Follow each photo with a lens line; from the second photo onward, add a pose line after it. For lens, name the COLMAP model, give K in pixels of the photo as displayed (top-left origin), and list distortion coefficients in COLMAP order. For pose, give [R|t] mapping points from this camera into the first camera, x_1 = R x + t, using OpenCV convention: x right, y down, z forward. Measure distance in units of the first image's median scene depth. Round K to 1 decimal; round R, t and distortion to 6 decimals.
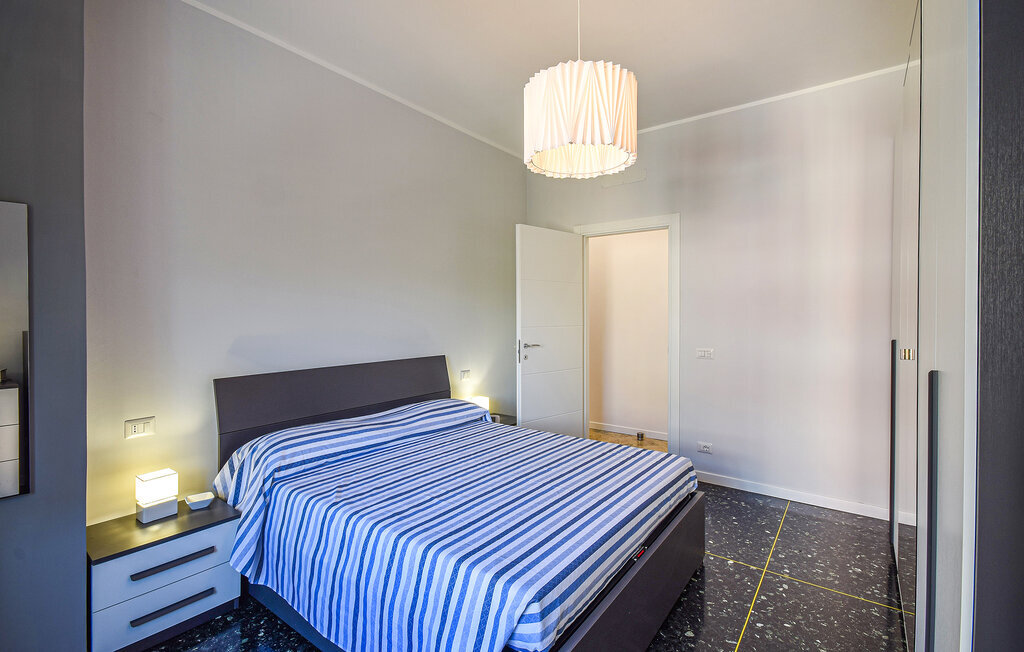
lens RADIAL K [[471.0, 0, 510.2], [0, 471.0, 321.5], [0, 0, 1]] dist [0.000581, 0.000019]
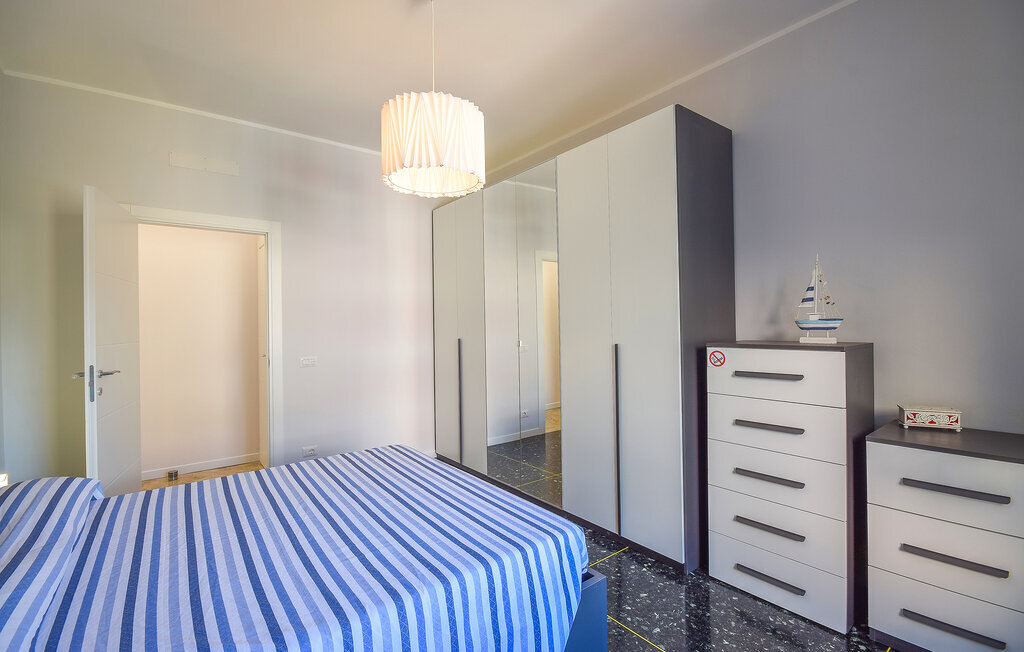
lens RADIAL K [[451.1, 0, 511.8], [0, 451.1, 320.8], [0, 0, 1]] dist [0.001057, 0.000050]
pose [[0.269769, 0.002576, 0.962922, -0.418420], [0.027104, 0.999580, -0.010268, -0.000061], [-0.962544, 0.028869, 0.269586, 0.280909]]
